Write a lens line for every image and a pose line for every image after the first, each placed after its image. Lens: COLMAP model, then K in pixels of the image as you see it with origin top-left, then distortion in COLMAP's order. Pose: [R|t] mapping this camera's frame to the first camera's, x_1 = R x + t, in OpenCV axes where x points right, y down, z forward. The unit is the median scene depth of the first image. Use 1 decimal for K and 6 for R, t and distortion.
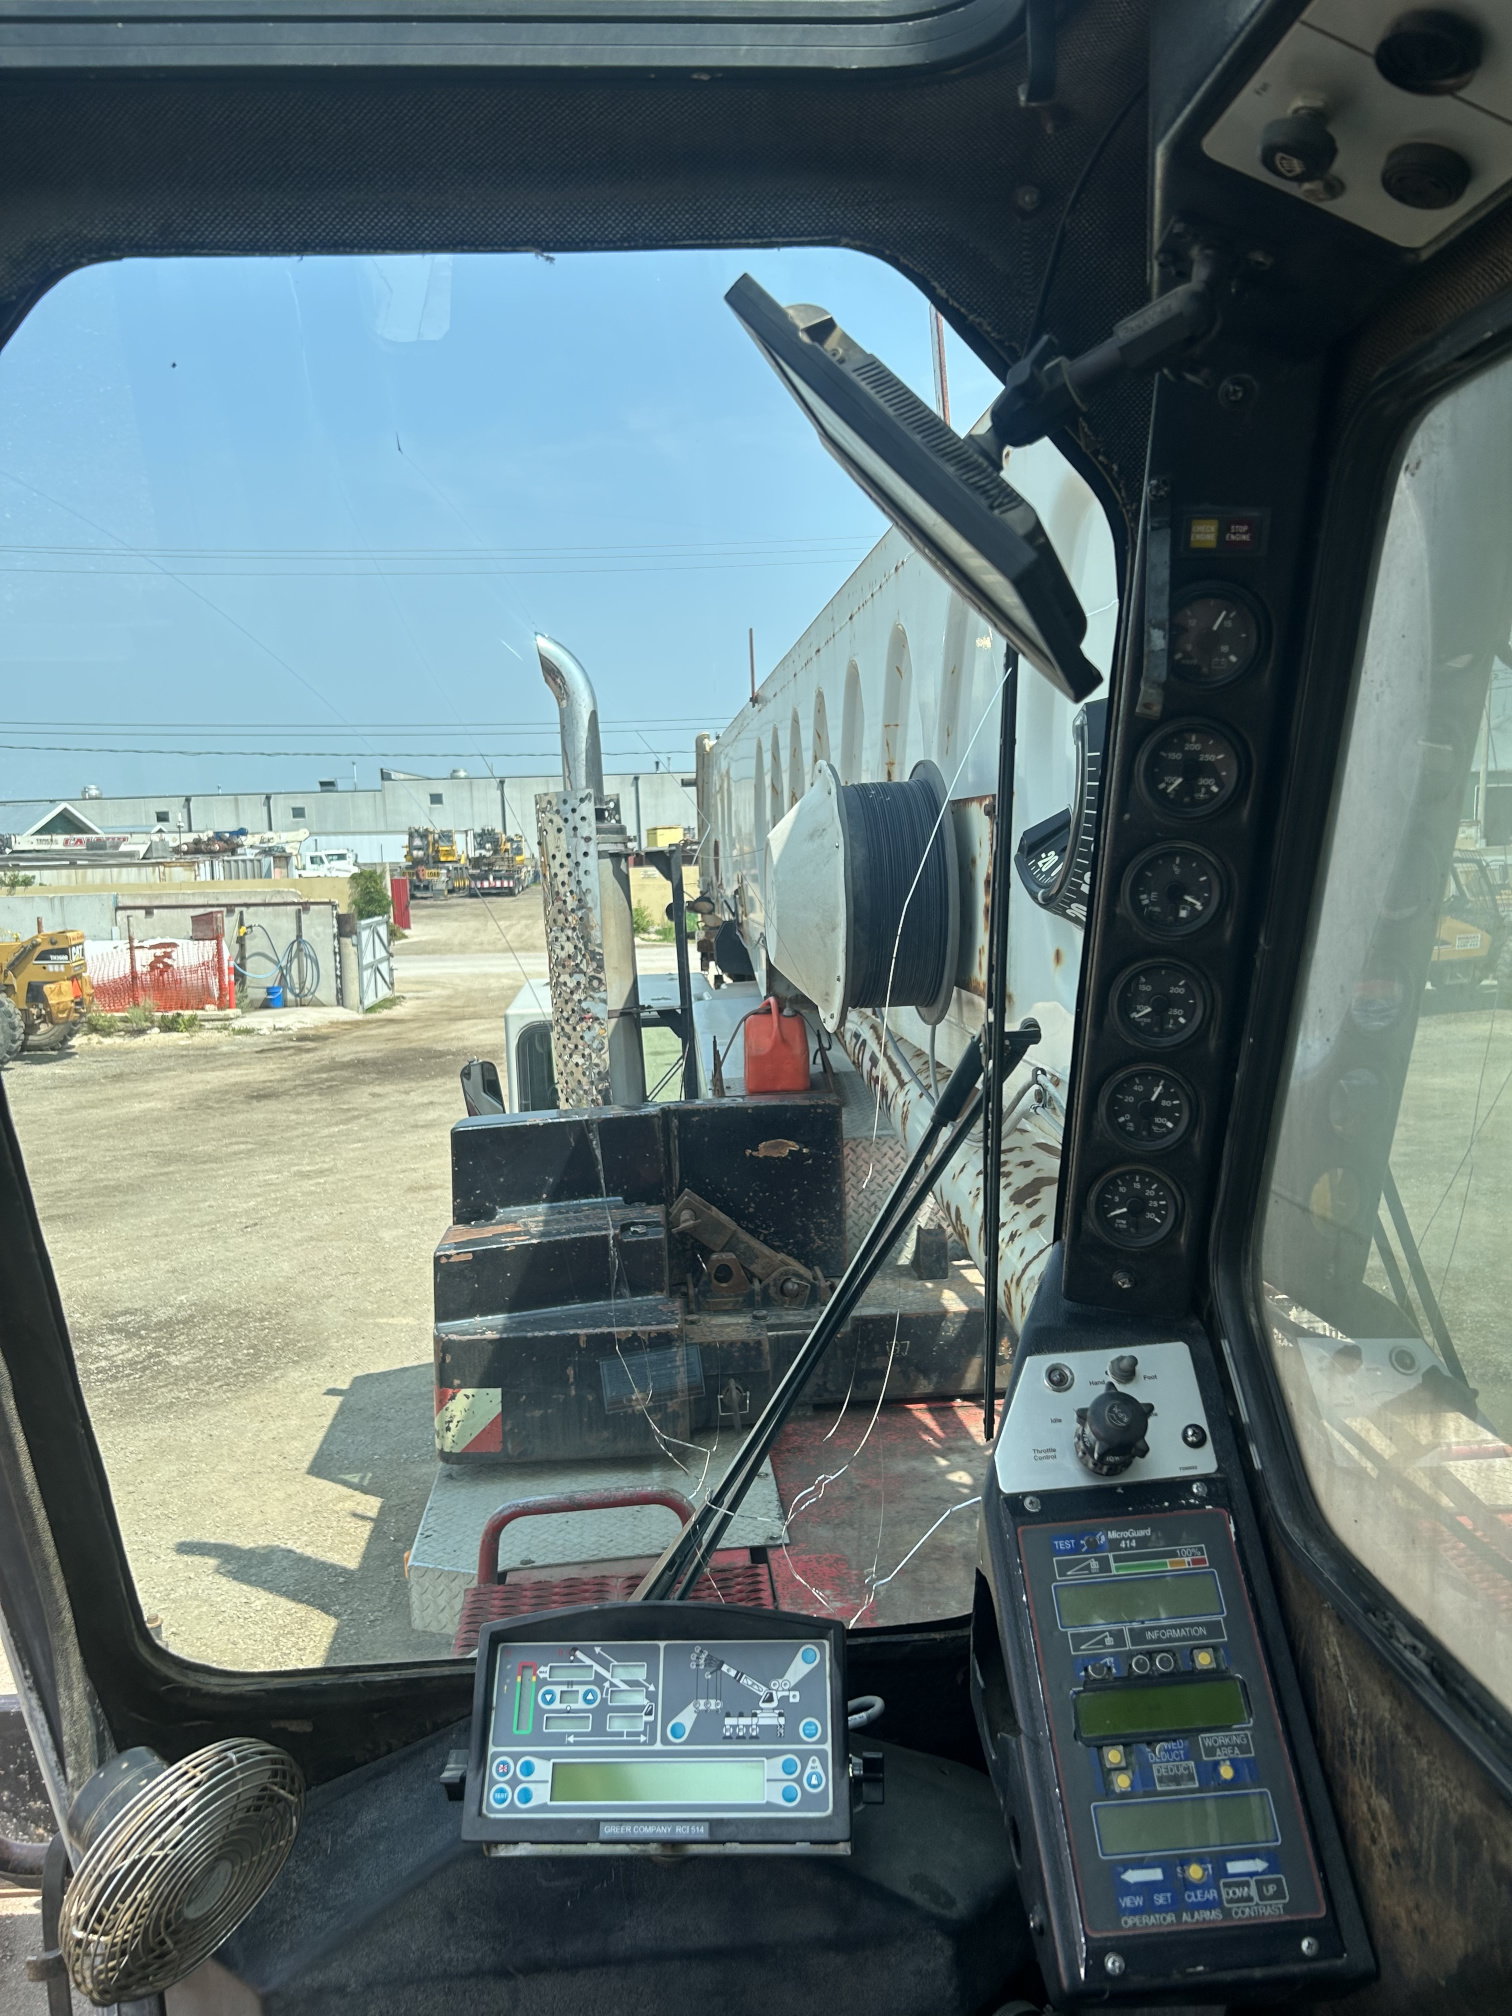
lens RADIAL K [[1484.4, 0, 760.1], [0, 1484.4, 1006.4], [0, 0, 1]] dist [0.023177, -0.023606]
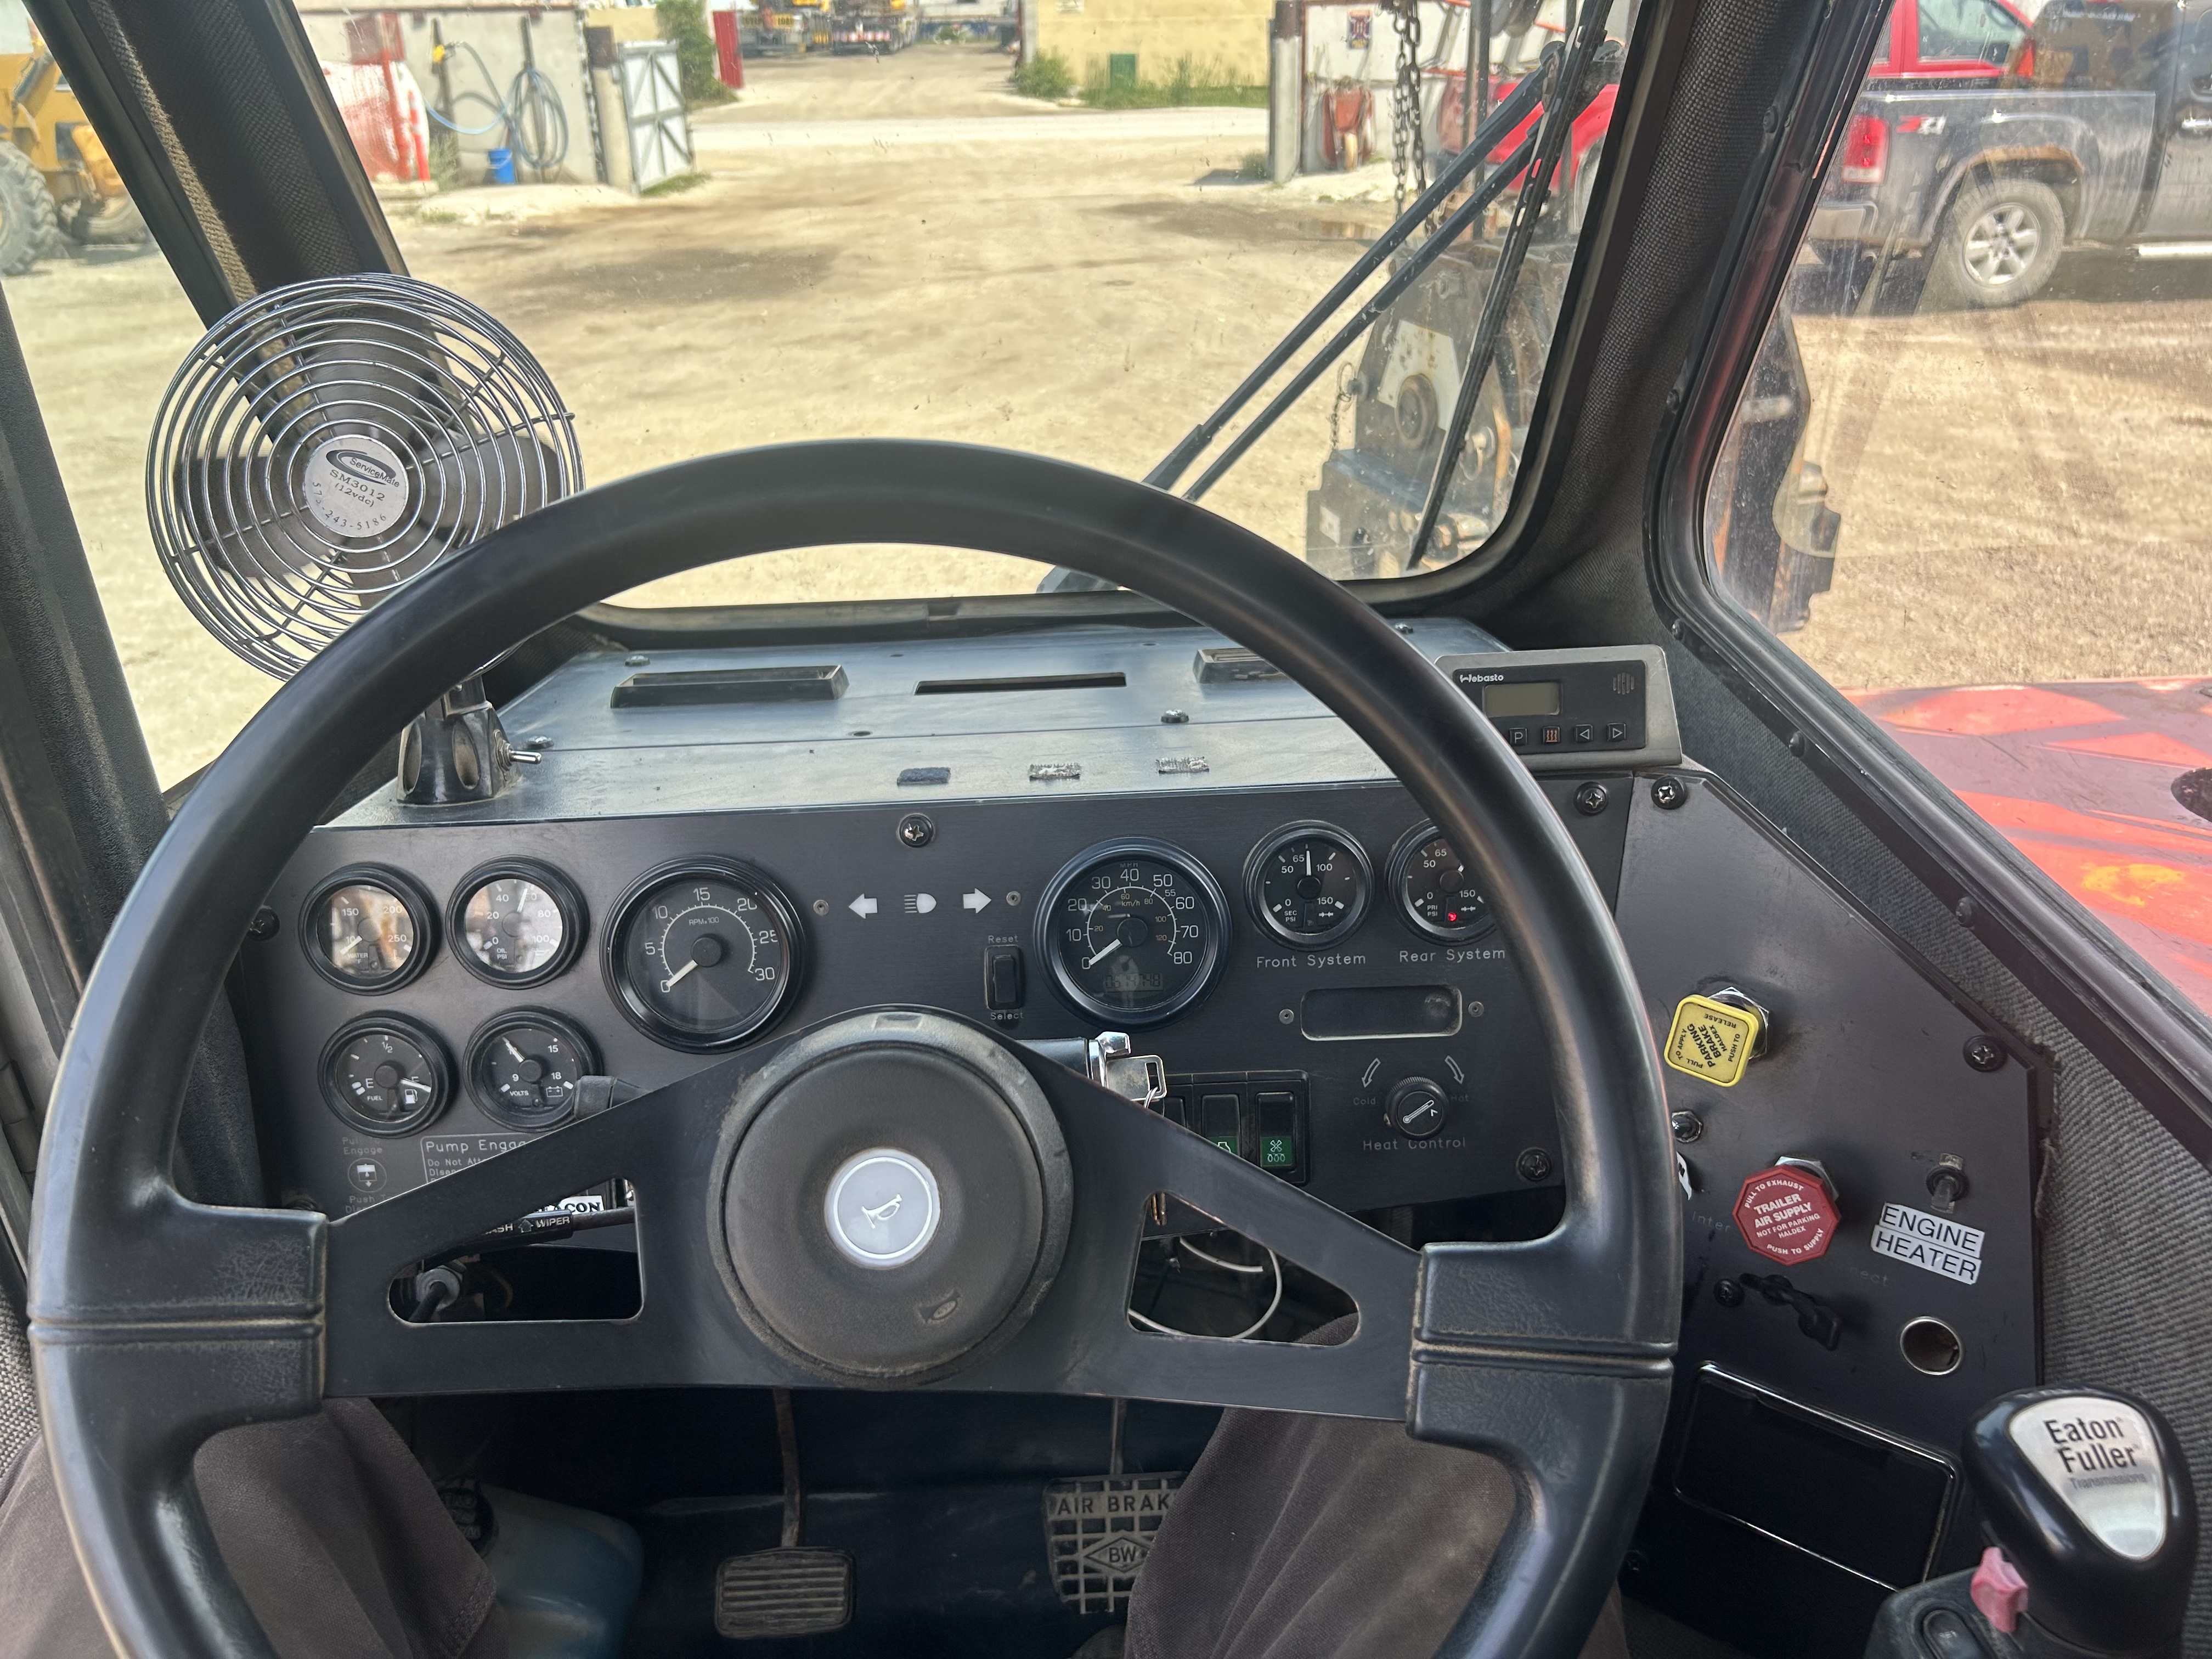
lens RADIAL K [[1628.7, 0, 1092.2], [0, 1628.7, 843.6], [0, 0, 1]] dist [0.023177, -0.023606]
pose [[0.998225, 0.032278, -0.050058, -0.021659], [-0.012349, 0.934325, 0.356209, 0.012174], [0.058268, -0.354959, 0.933064, 0.237855]]
